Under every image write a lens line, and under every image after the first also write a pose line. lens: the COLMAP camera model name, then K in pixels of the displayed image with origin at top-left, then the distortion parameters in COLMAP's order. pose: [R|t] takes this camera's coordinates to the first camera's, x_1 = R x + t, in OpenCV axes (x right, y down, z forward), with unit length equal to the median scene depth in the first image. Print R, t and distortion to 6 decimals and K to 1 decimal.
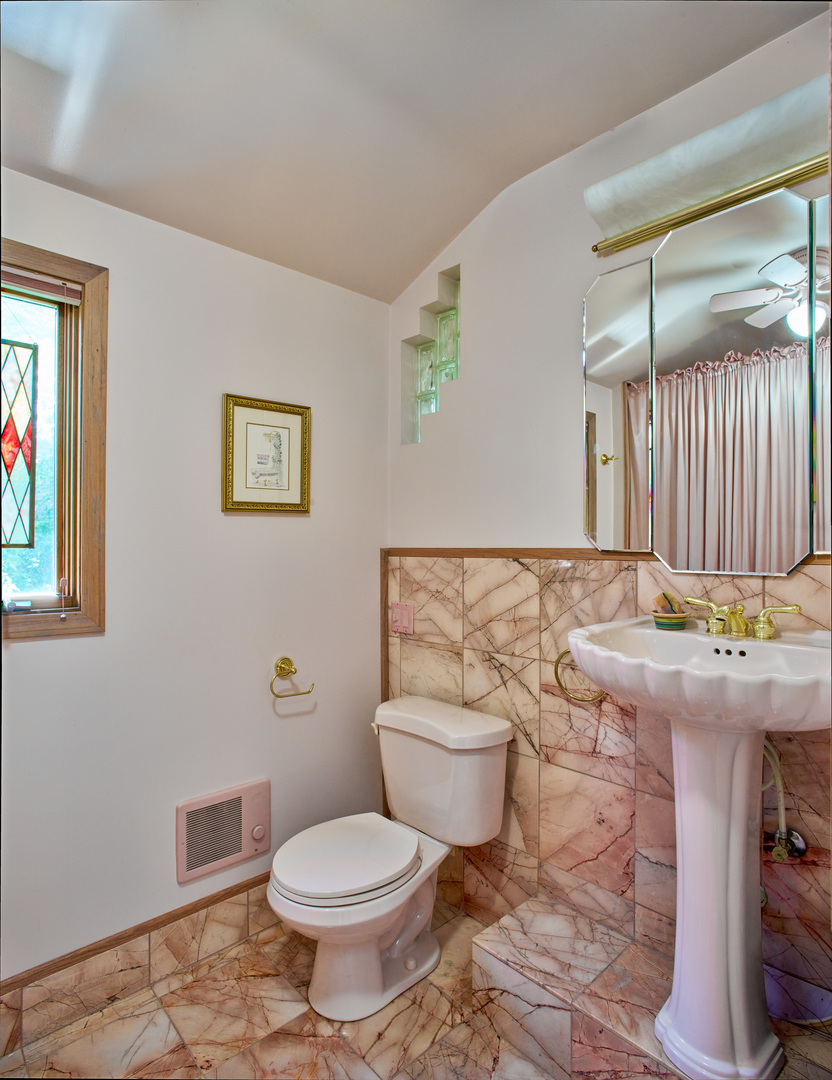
lens RADIAL K [[574.6, 0, 421.1], [0, 574.6, 540.3], [0, 0, 1]] dist [-0.003914, 0.000477]
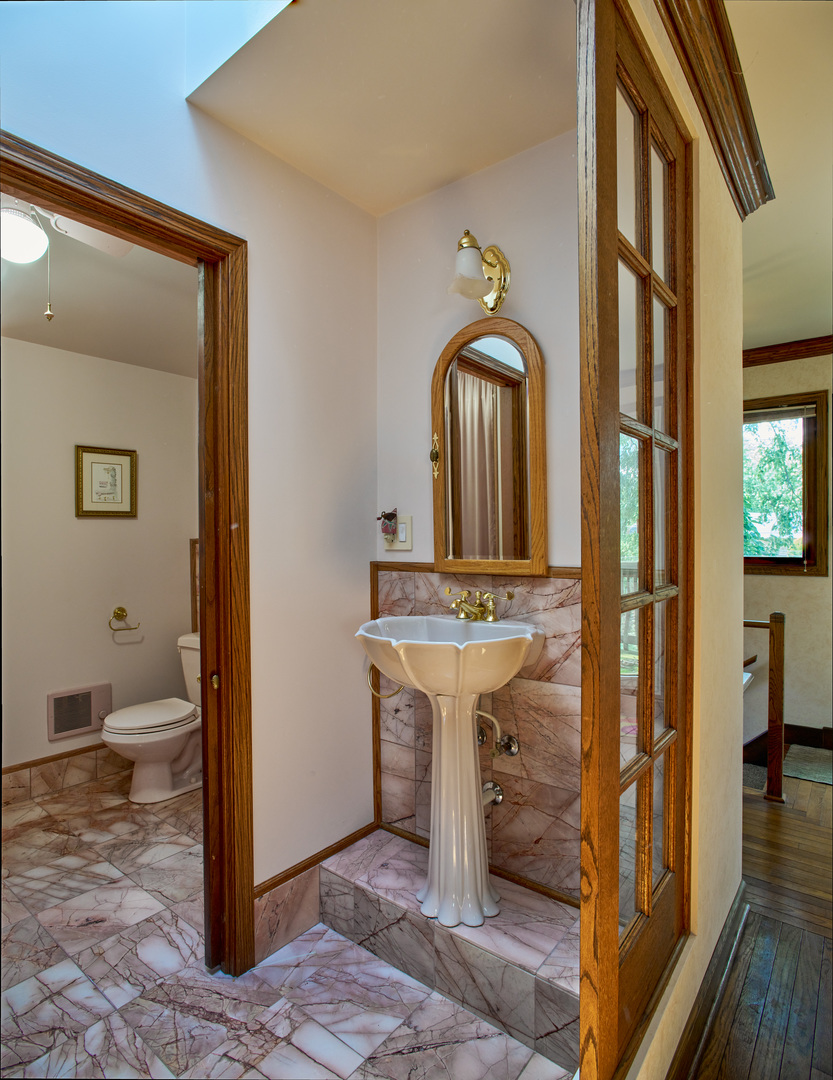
lens RADIAL K [[574.6, 0, 411.5], [0, 574.6, 541.6], [0, 0, 1]] dist [-0.003914, 0.000477]
pose [[0.991789, -0.004610, 0.127804, 0.393671], [0.002910, 0.999905, 0.013489, 0.001529], [-0.127854, -0.013006, 0.991708, -0.745874]]
